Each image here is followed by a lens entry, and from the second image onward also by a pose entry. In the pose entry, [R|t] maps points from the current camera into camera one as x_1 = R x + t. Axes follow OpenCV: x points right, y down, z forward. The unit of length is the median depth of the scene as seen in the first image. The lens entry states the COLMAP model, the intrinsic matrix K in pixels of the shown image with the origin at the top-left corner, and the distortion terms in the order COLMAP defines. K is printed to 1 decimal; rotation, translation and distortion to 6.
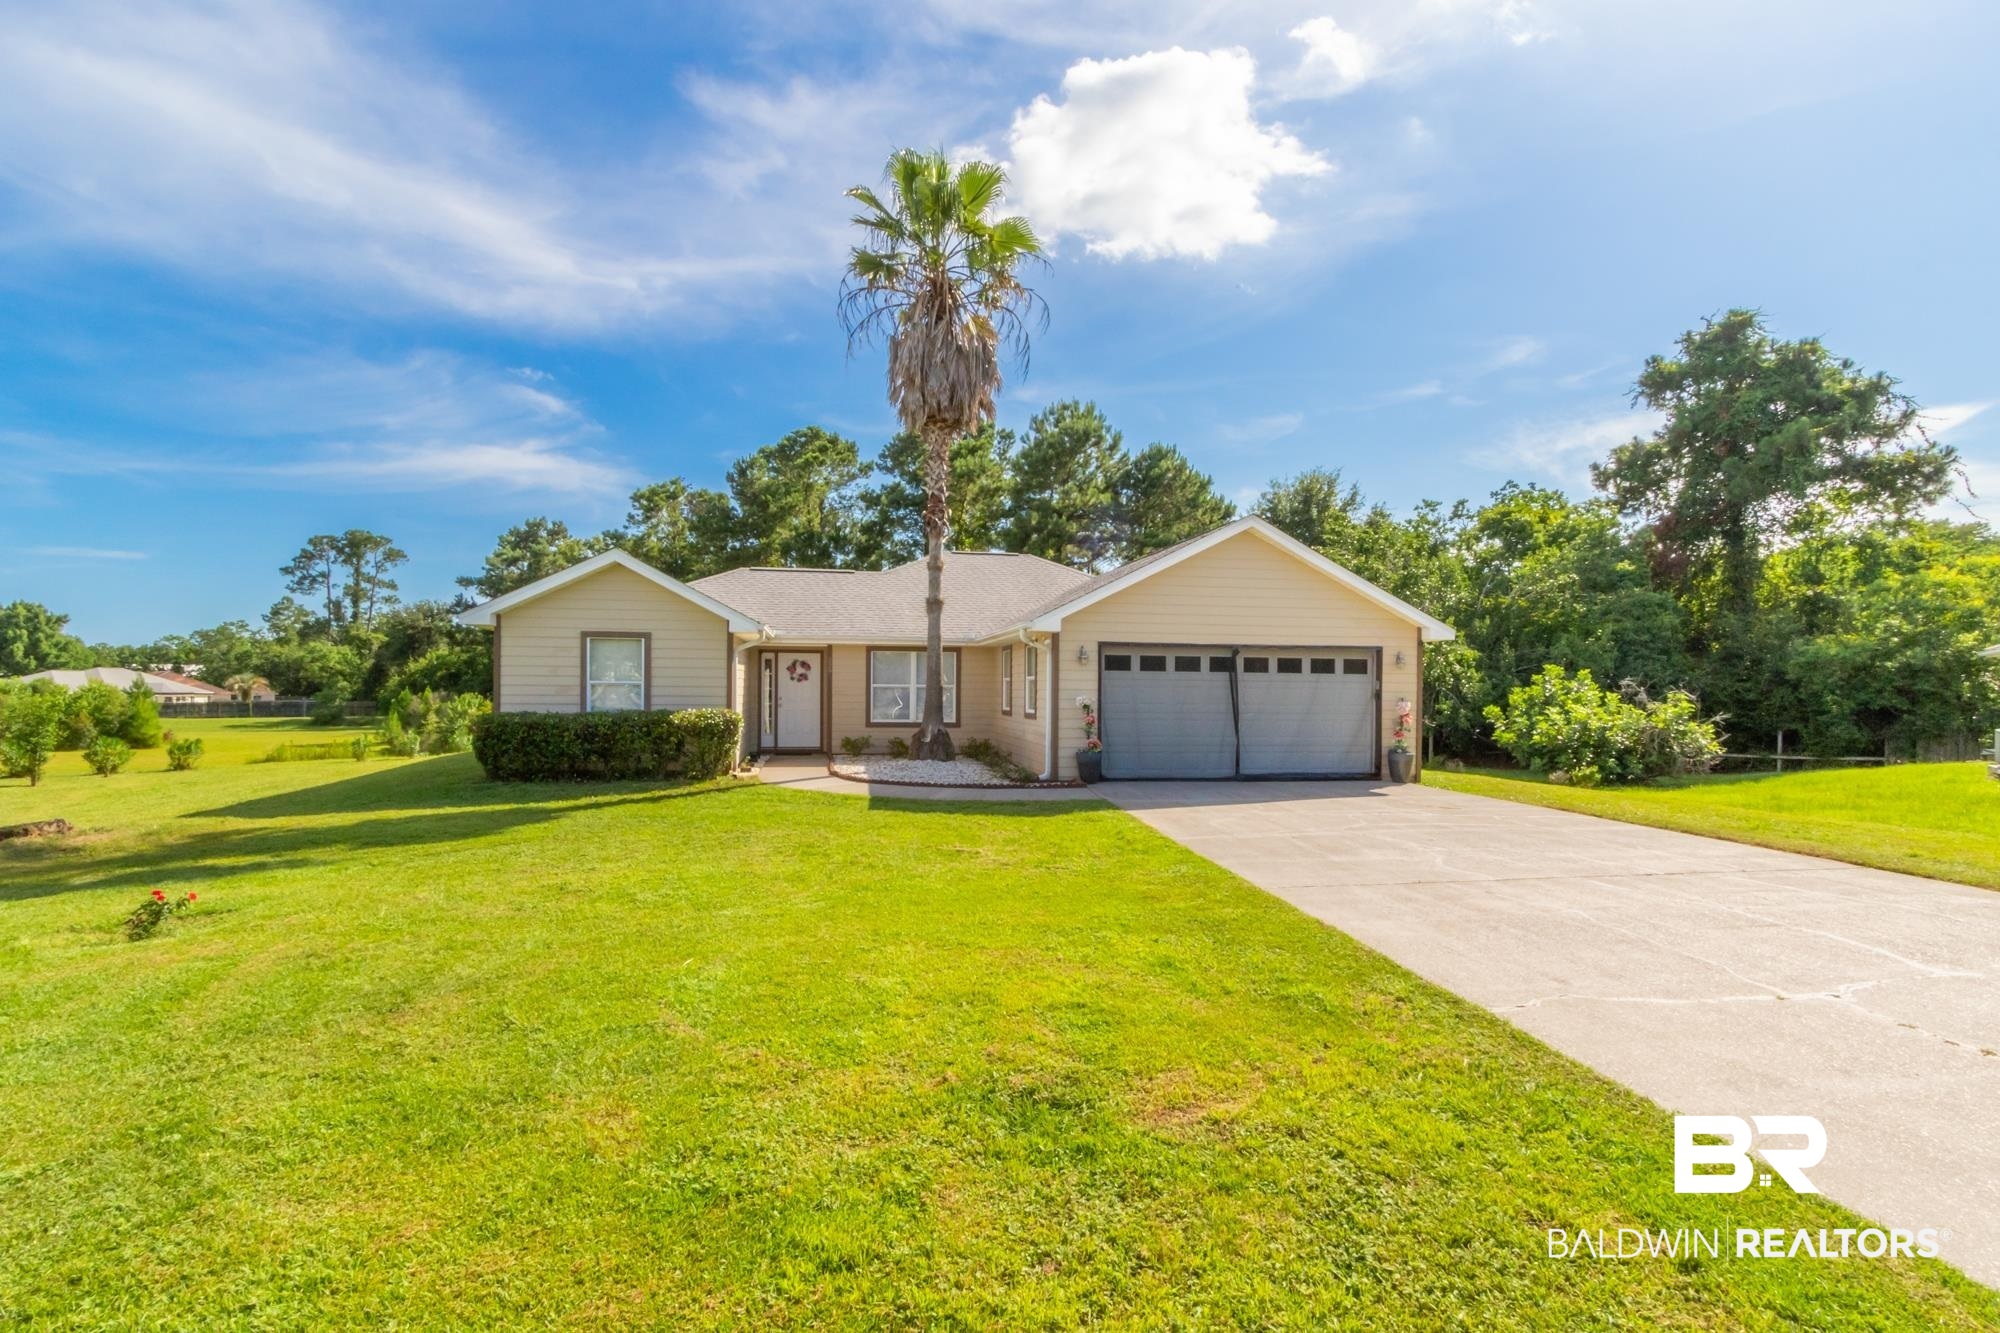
lens RADIAL K [[926.8, 0, 987.7], [0, 926.8, 691.8], [0, 0, 1]] dist [0.003535, 0.000401]
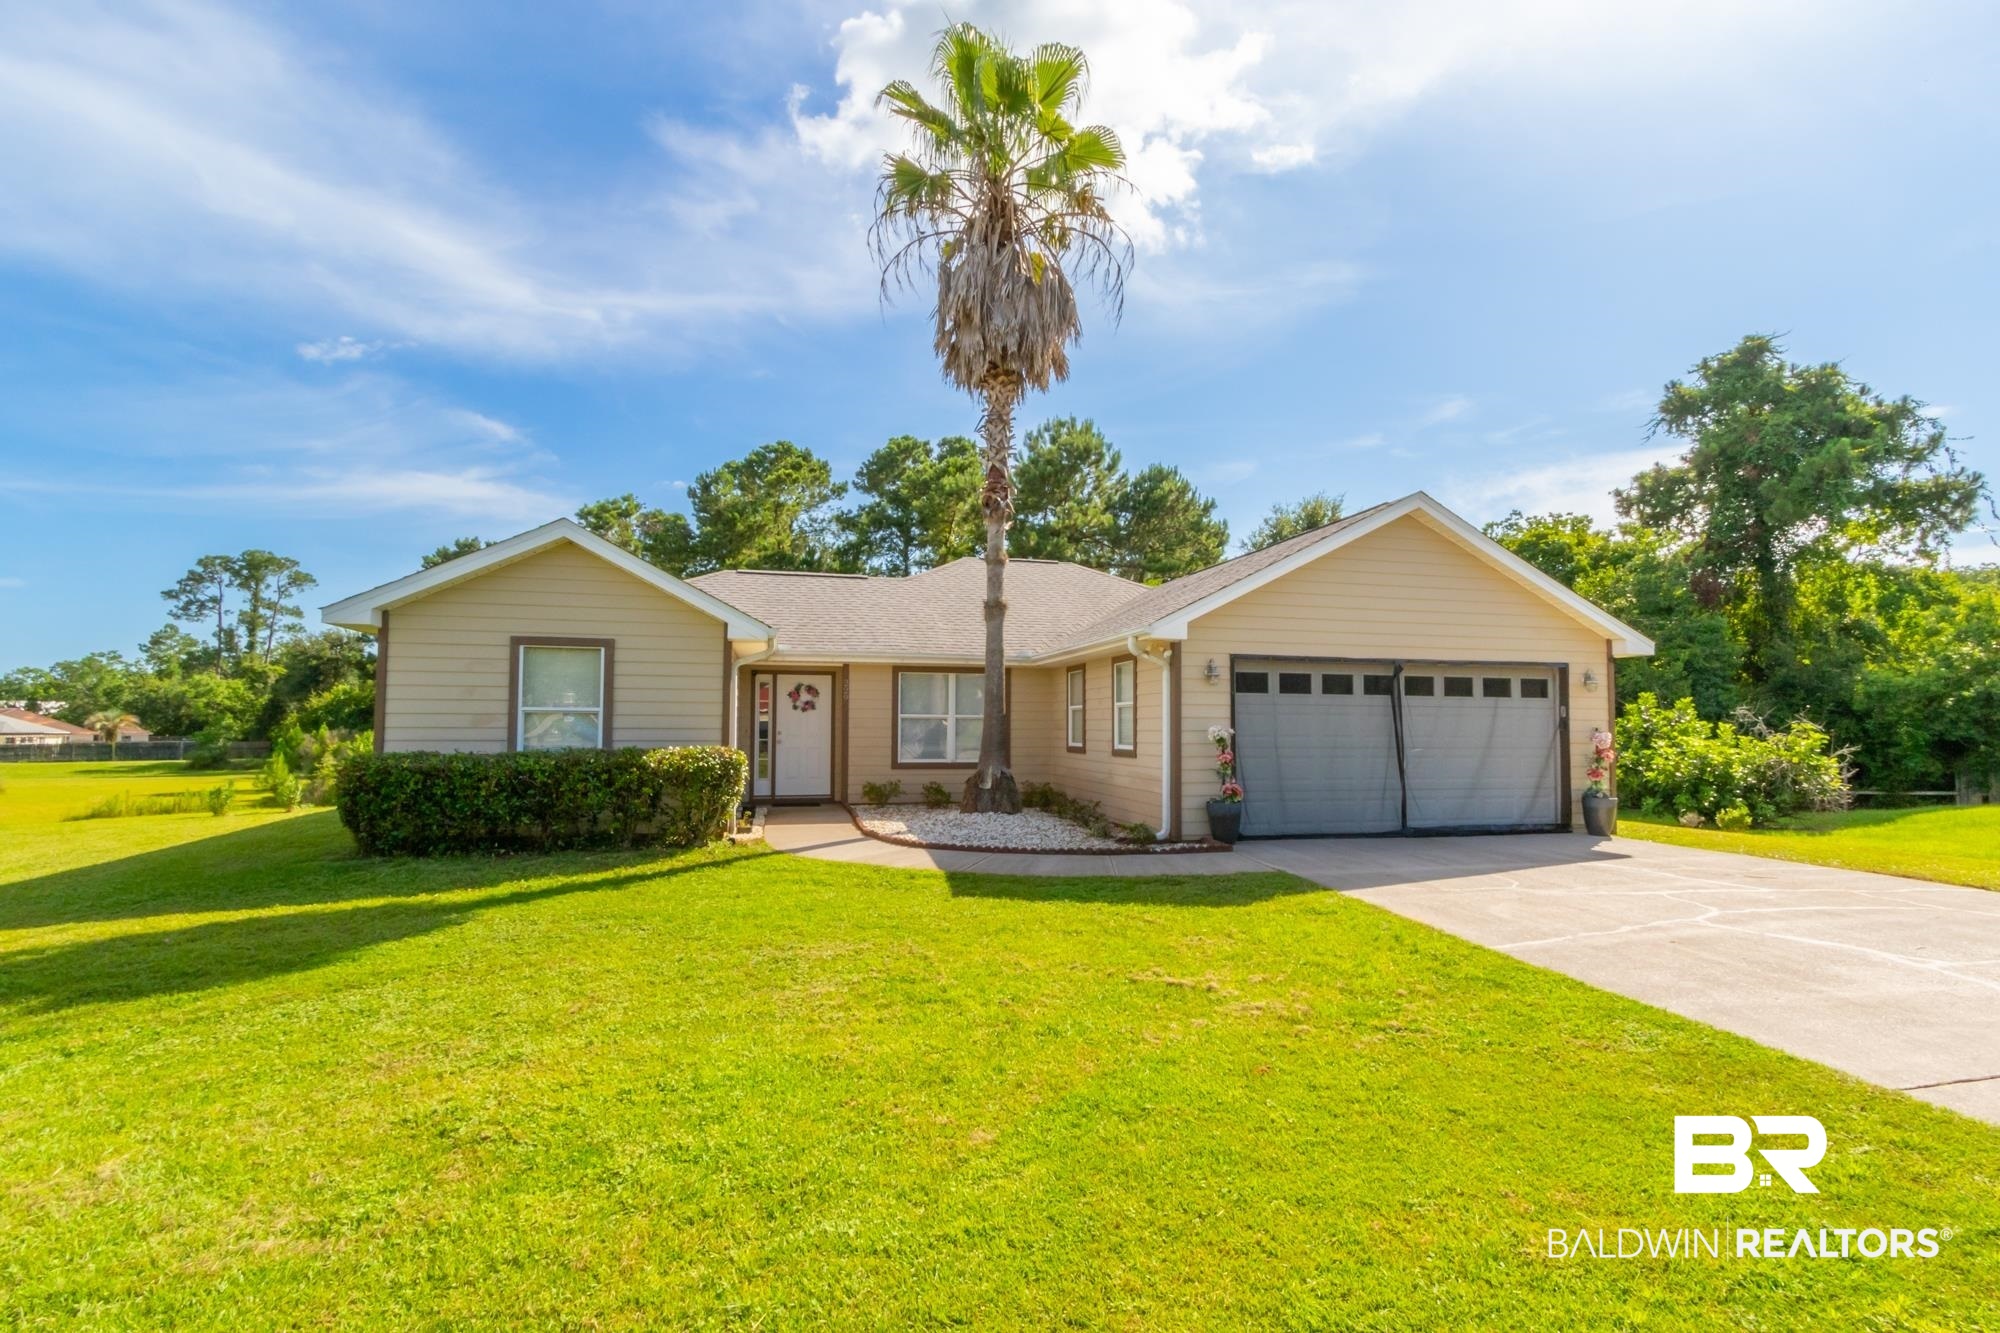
lens RADIAL K [[934.5, 0, 1038.2], [0, 934.5, 682.6], [0, 0, 1]] dist [0.002701, 0.000053]
pose [[0.995393, 0.000826, 0.095880, -0.057930], [0.003917, 0.998777, -0.049277, 0.003141], [-0.095803, 0.049426, 0.994172, 0.137700]]
